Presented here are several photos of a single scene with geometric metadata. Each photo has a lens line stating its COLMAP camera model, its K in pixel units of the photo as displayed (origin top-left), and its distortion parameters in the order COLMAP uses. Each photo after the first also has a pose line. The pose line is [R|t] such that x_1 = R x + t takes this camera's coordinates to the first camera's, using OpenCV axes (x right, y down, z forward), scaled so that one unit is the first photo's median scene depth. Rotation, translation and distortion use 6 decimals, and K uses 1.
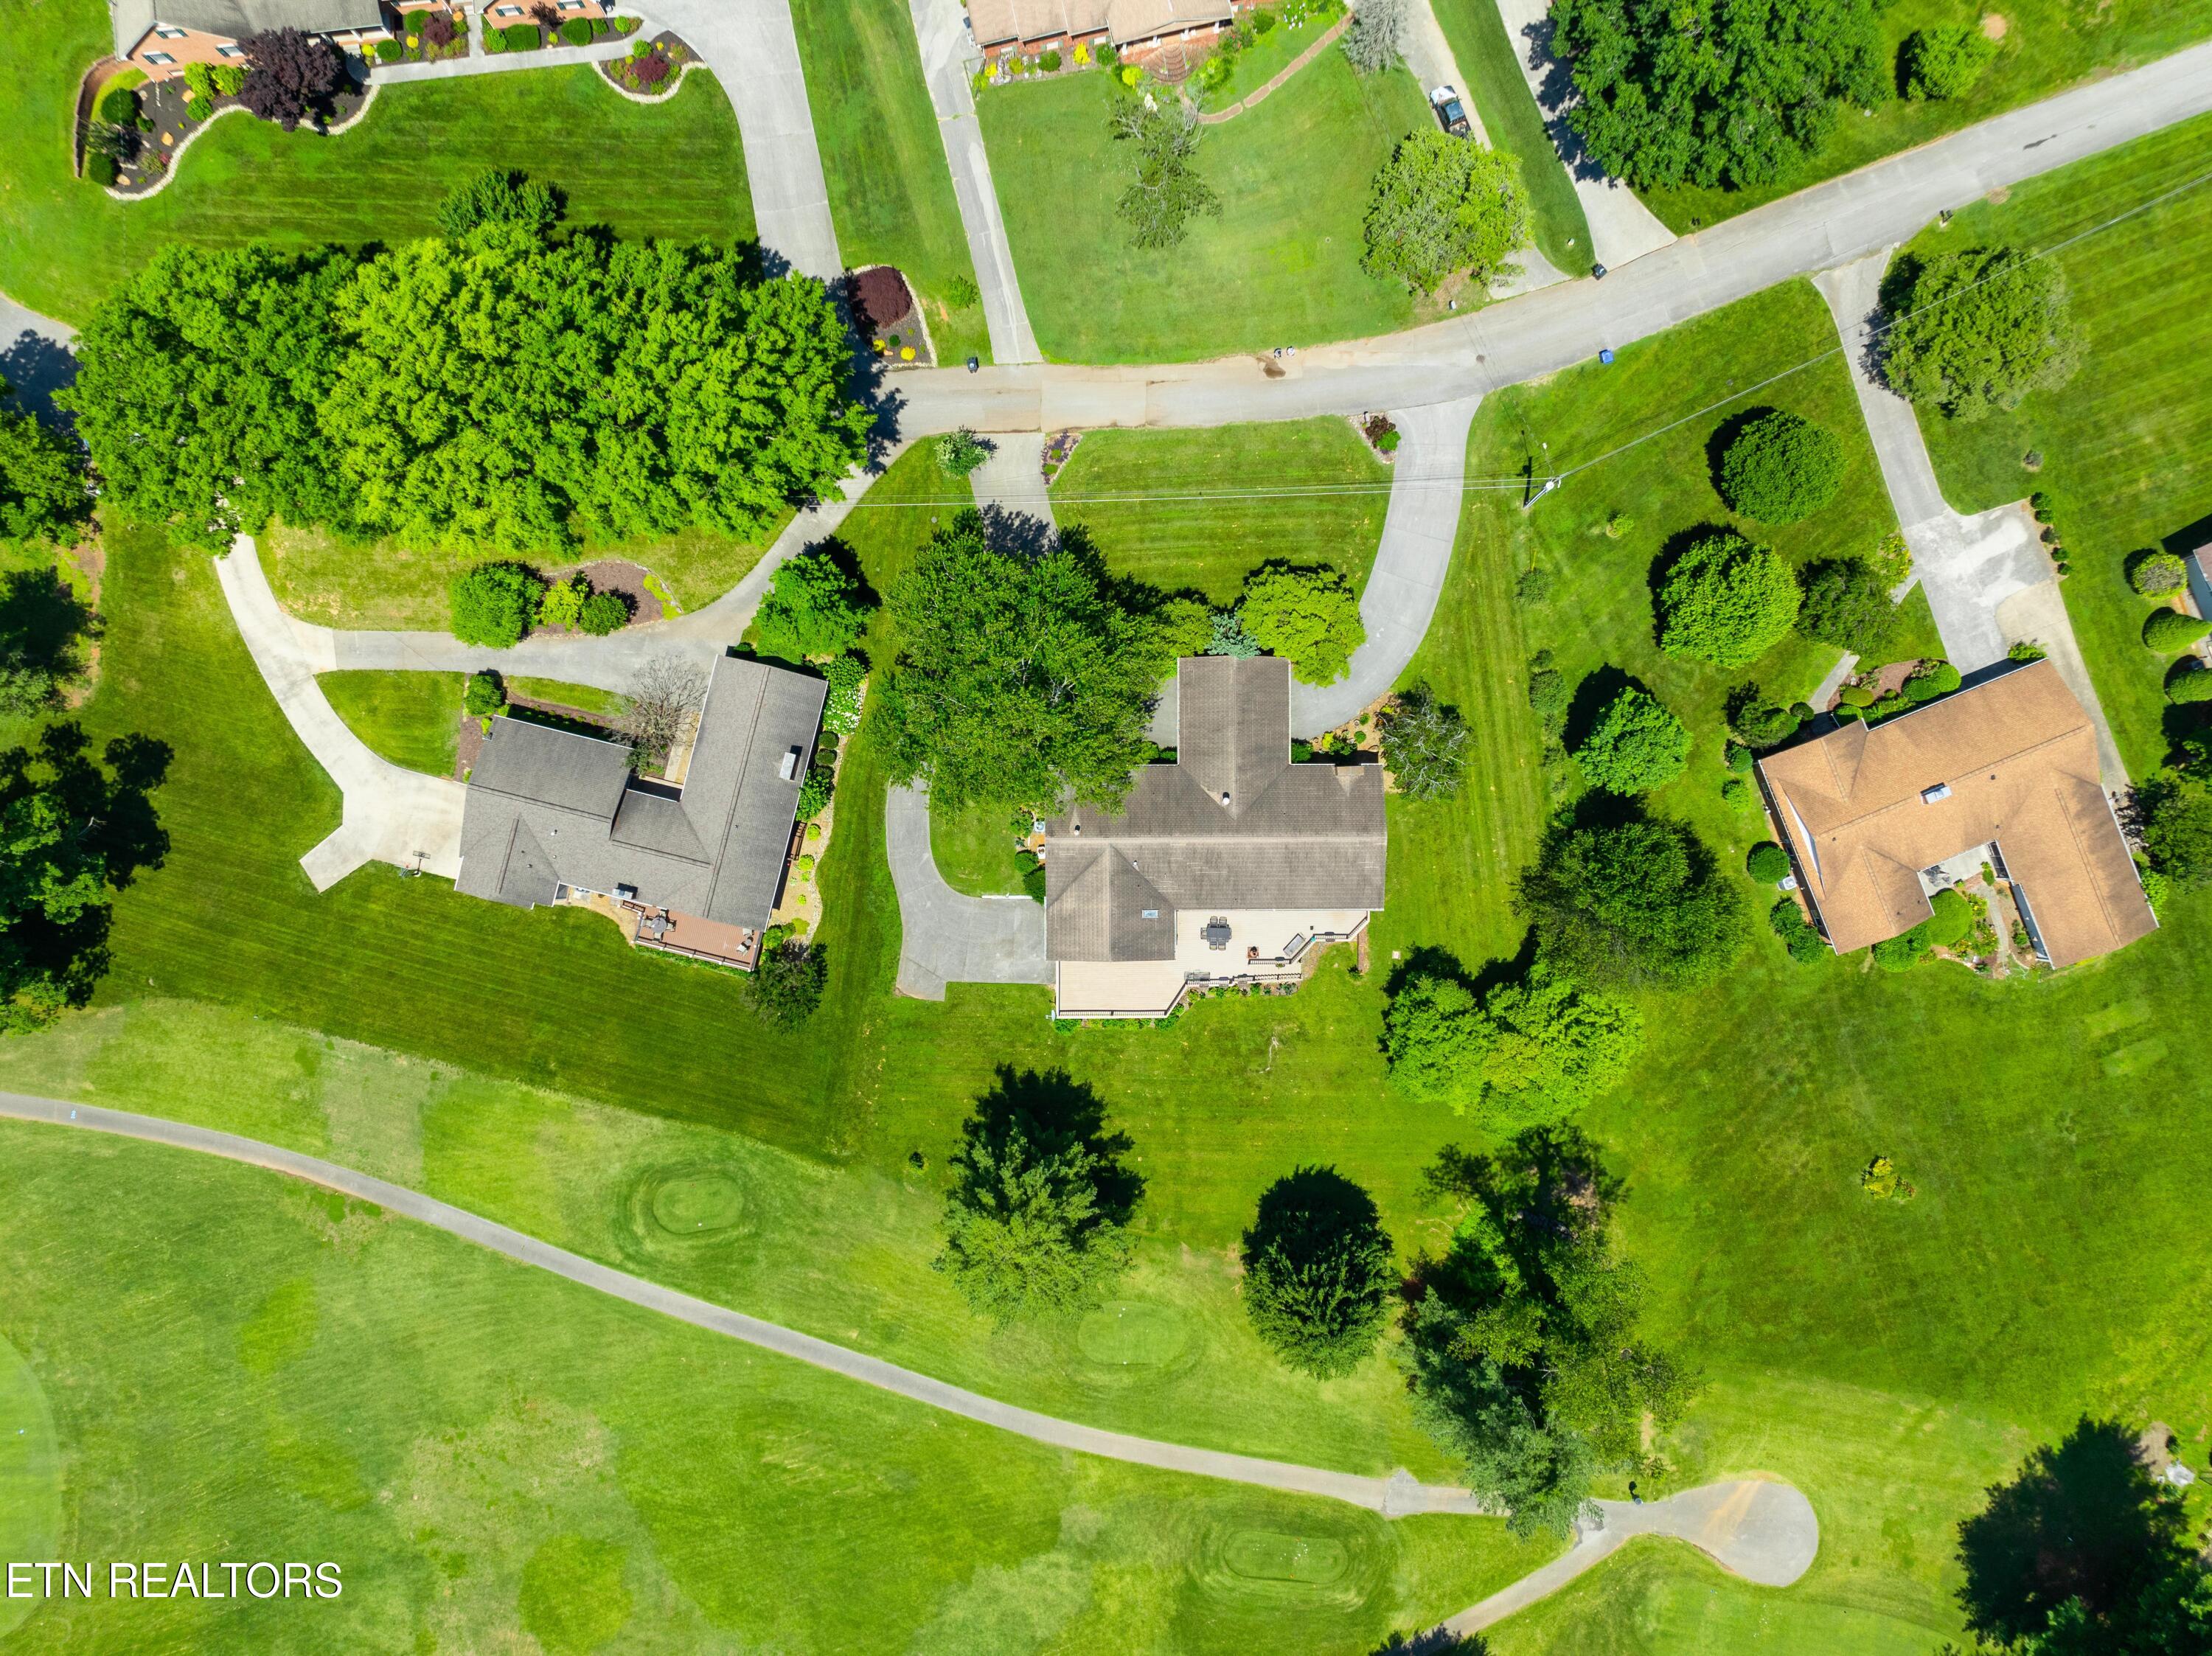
lens RADIAL K [[1579.3, 0, 1110.6], [0, 1579.3, 837.4], [0, 0, 1]] dist [-0.052066, 0.008908]
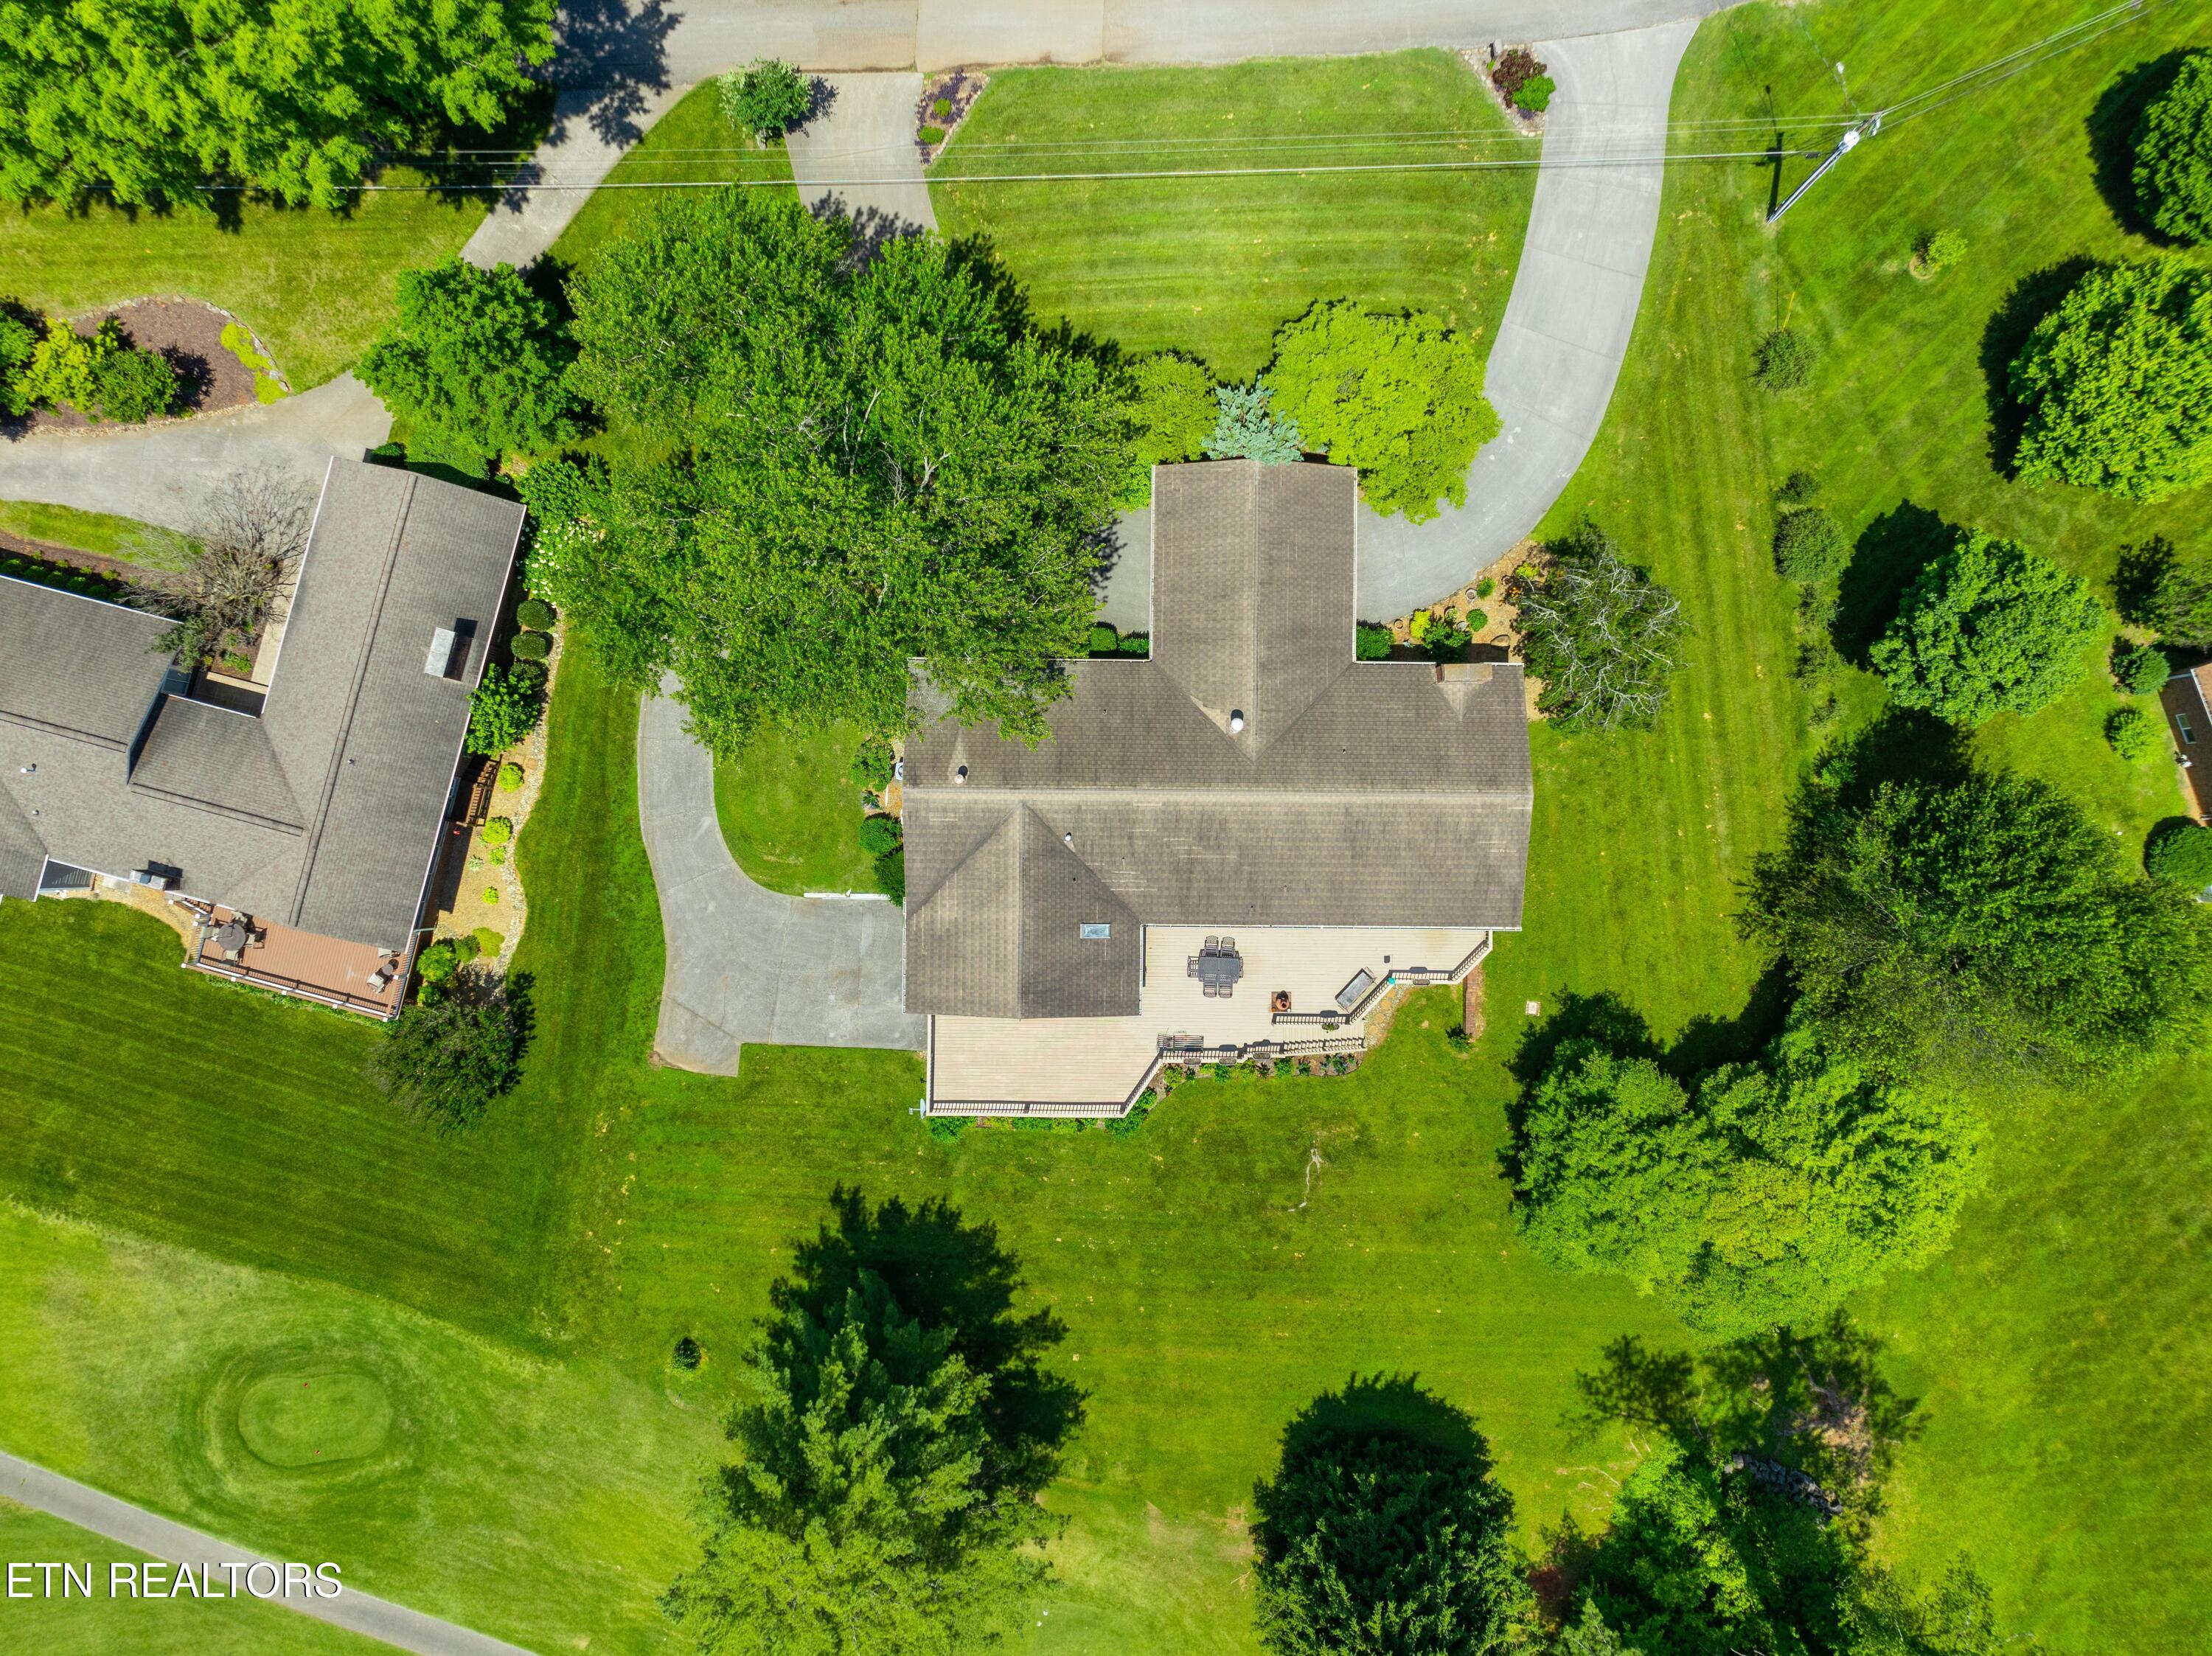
lens RADIAL K [[1579.3, 0, 1098.8], [0, 1579.3, 832.2], [0, 0, 1]] dist [-0.052066, 0.008908]
pose [[0.999890, 0.013702, -0.005644, 0.027798], [-0.013703, 0.999906, -0.000161, 0.013817], [0.005642, 0.000239, 0.999984, 0.438974]]
